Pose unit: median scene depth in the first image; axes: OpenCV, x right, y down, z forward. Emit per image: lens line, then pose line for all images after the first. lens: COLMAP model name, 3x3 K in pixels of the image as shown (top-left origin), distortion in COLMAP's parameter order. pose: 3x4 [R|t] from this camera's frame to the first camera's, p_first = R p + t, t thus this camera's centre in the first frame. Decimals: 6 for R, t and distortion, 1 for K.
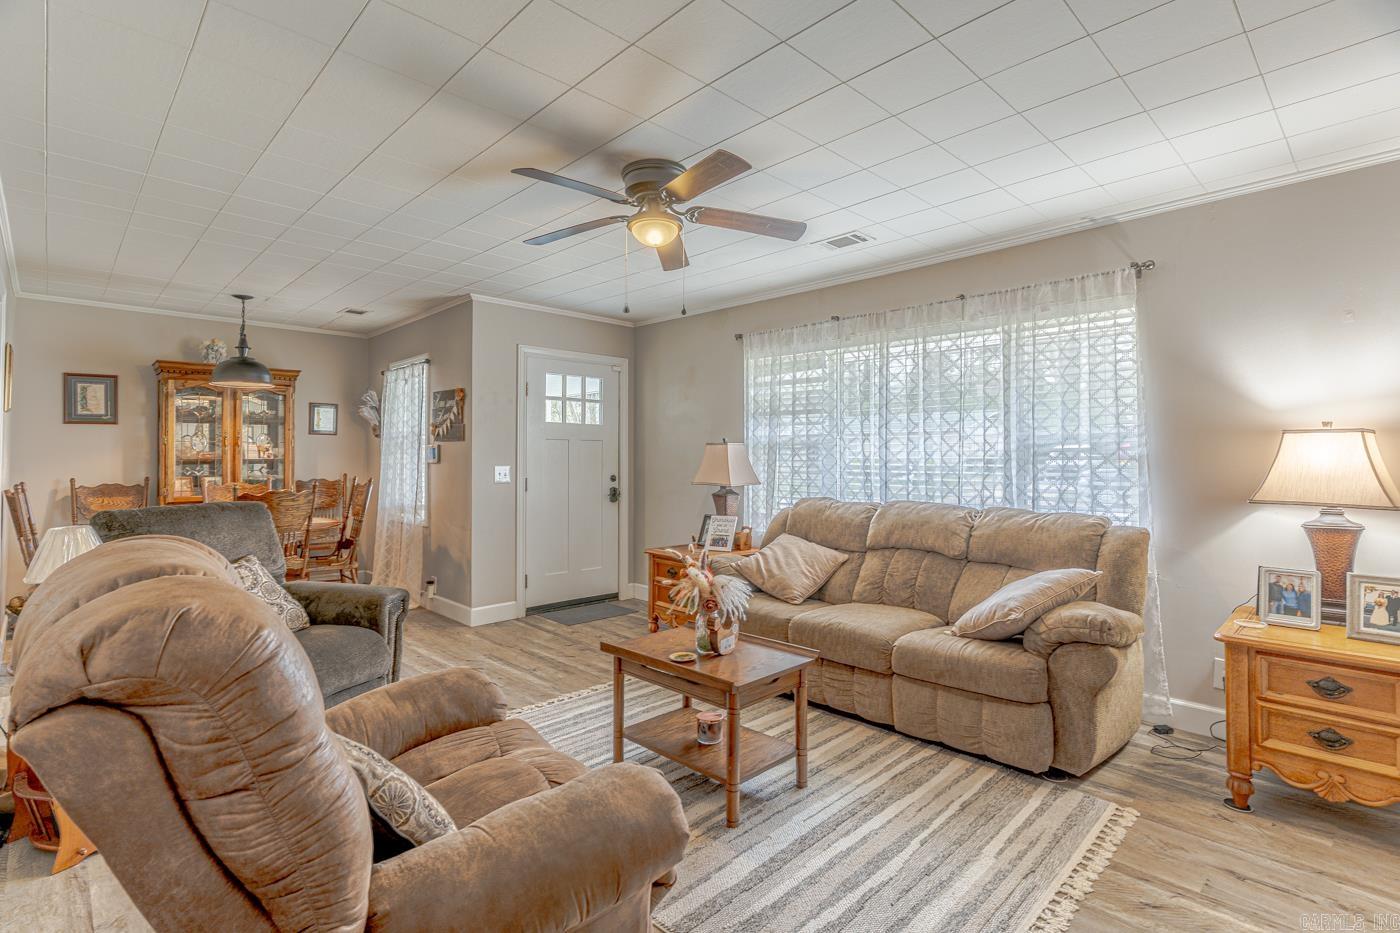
lens RADIAL K [[652.1, 0, 700.0], [0, 652.1, 466.5], [0, 0, 1]] dist [-0.002890, -0.000342]
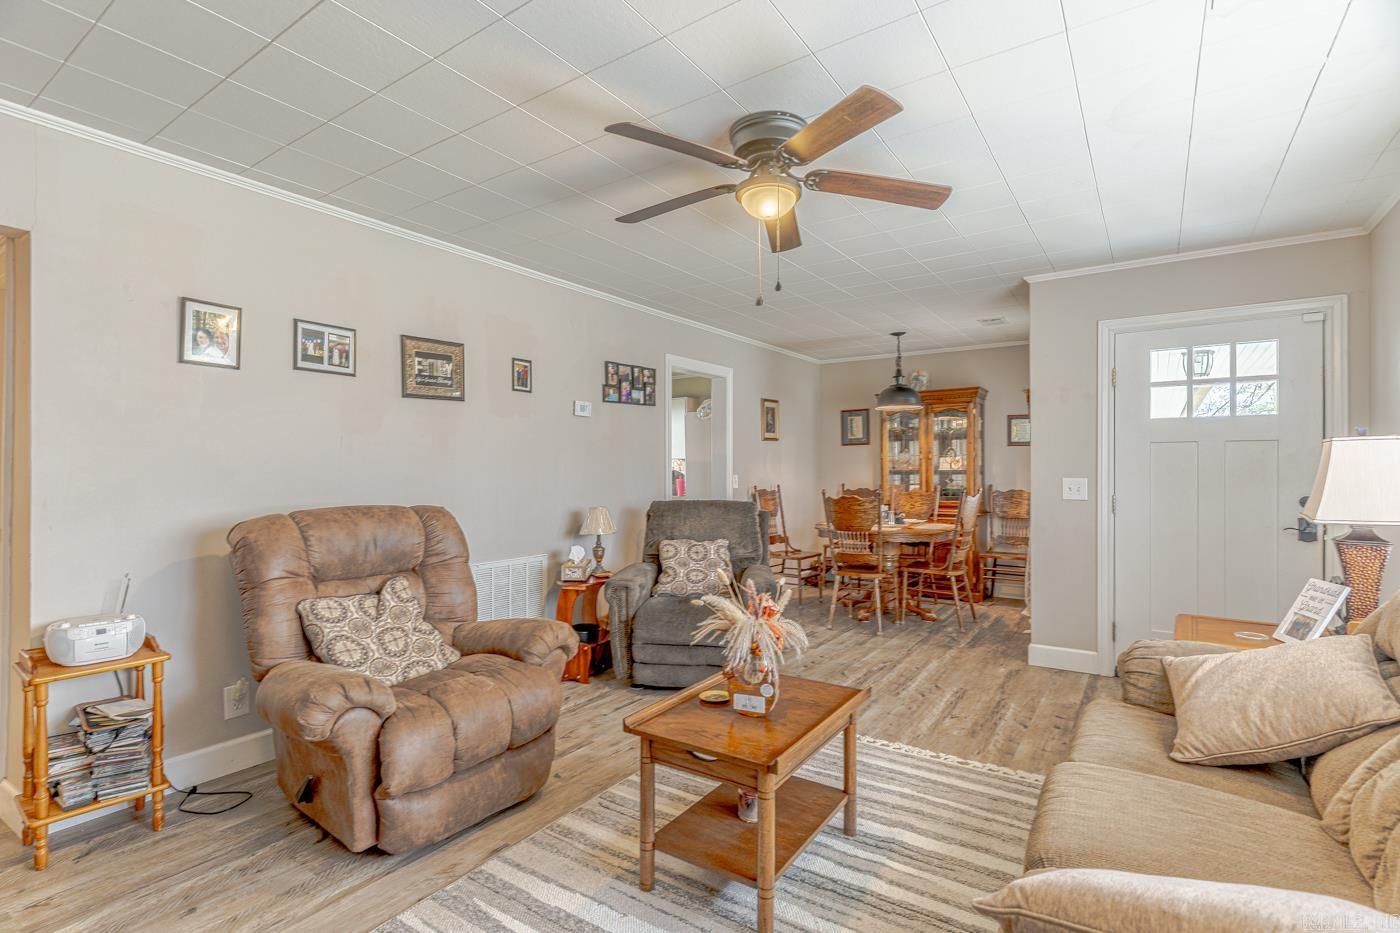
lens RADIAL K [[671.0, 0, 700.0], [0, 671.0, 466.5], [0, 0, 1]] dist [-0.000314, -0.000084]
pose [[0.199561, -0.005844, -0.979868, 0.420515], [-0.006518, 0.999952, -0.007291, -0.006611], [0.979864, 0.007842, 0.199514, 0.382095]]
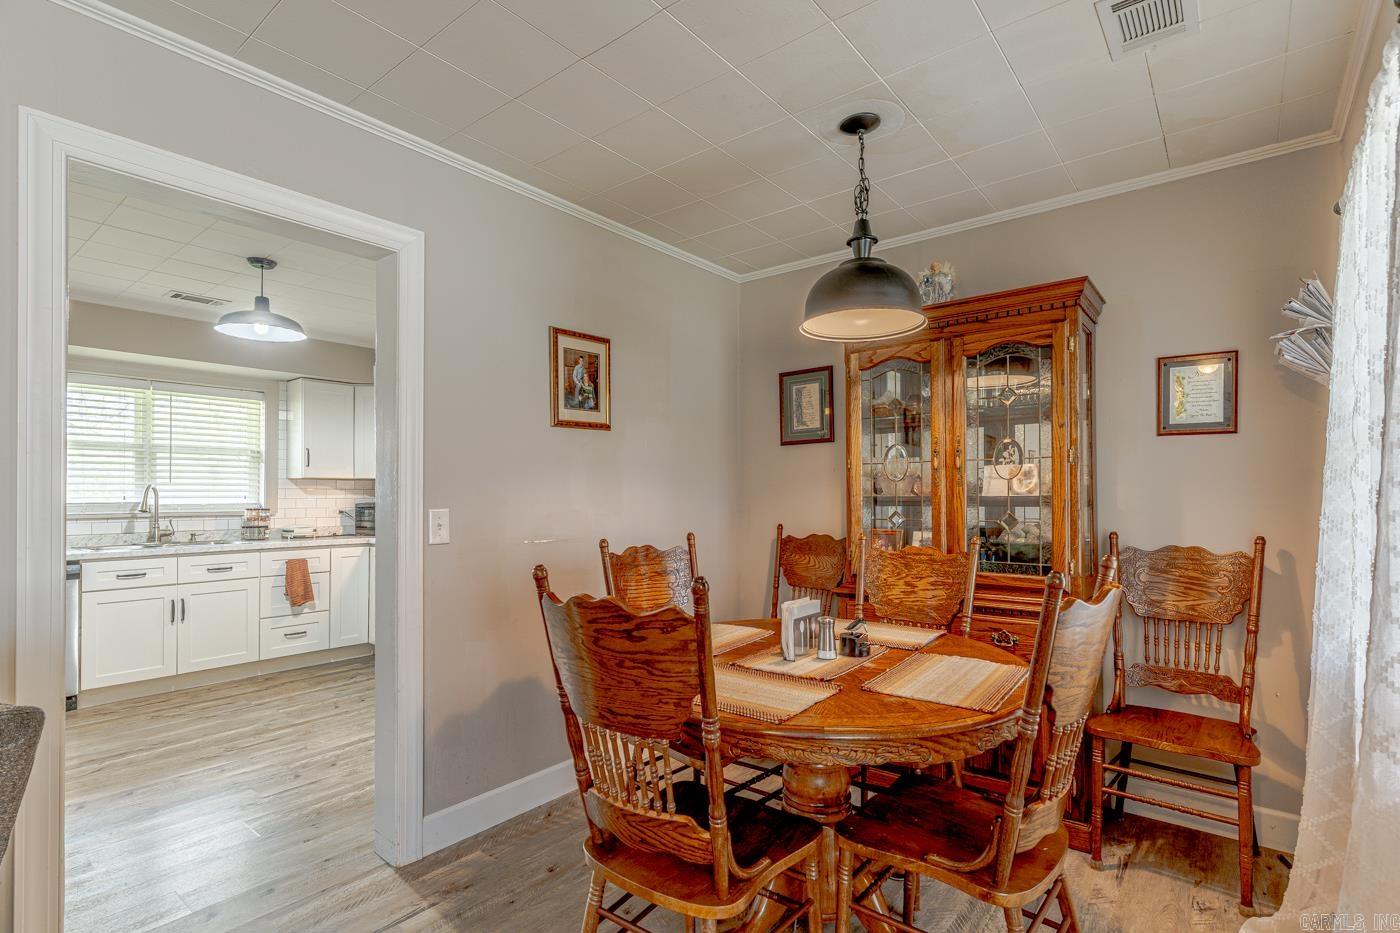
lens RADIAL K [[679.0, 0, 696.8], [0, 679.0, 493.6], [0, 0, 1]] dist [-0.000623, 0.000002]
pose [[0.117882, -0.002922, -0.993023, -0.253910], [-0.007188, 0.999967, -0.003796, -0.010365], [0.993002, 0.007585, 0.117857, 0.808642]]
